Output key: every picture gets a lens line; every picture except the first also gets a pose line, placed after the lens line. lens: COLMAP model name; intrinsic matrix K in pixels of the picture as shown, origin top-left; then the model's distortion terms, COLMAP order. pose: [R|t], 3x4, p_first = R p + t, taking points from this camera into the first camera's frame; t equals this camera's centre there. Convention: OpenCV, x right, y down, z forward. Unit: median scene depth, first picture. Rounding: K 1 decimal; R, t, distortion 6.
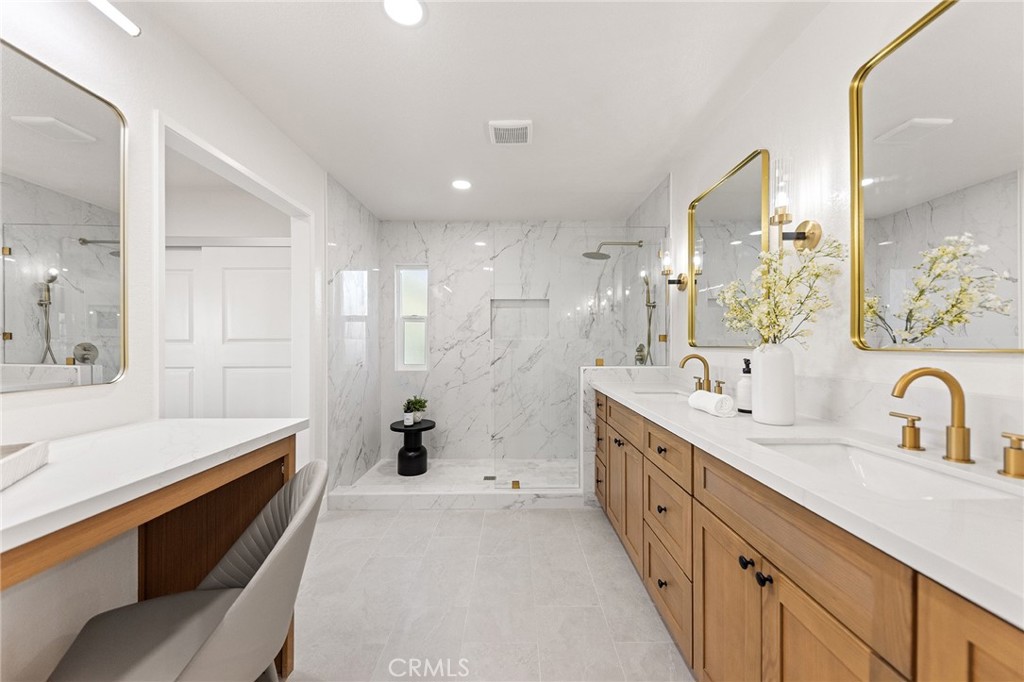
lens RADIAL K [[369.8, 0, 512.0], [0, 369.8, 341.0], [0, 0, 1]] dist [-0.000073, 0.000034]
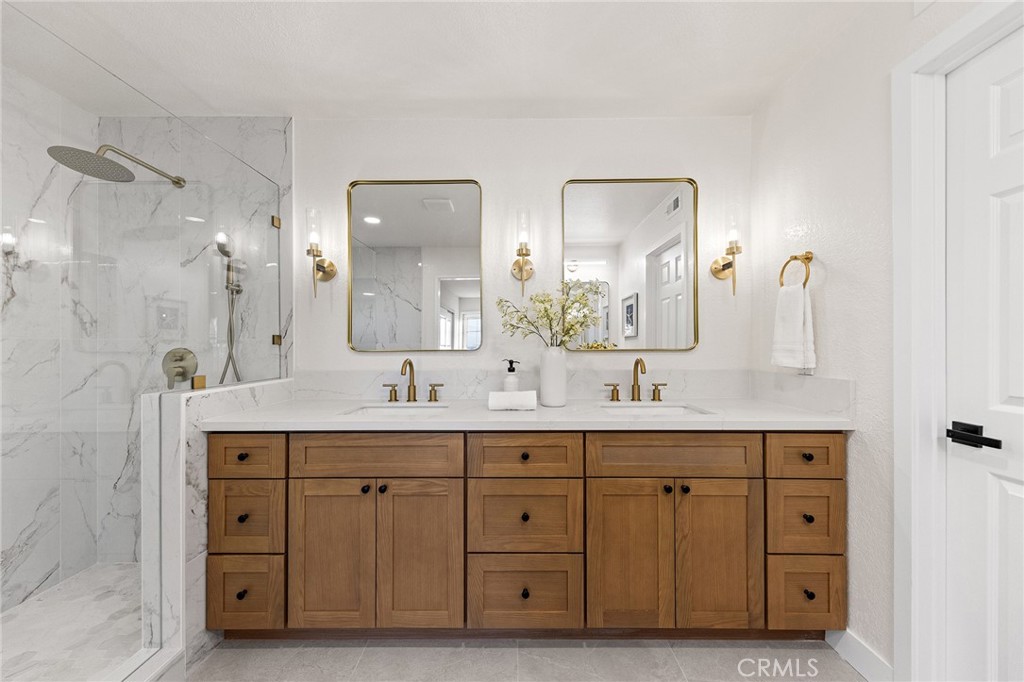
lens RADIAL K [[359.0, 0, 512.0], [0, 359.0, 343.9], [0, 0, 1]] dist [0.000456, -0.000020]
pose [[-0.000298, 0.010257, 0.999947, -0.293294], [-0.005286, 0.999933, -0.010258, 0.005251], [-0.999986, -0.005289, -0.000244, 0.559766]]
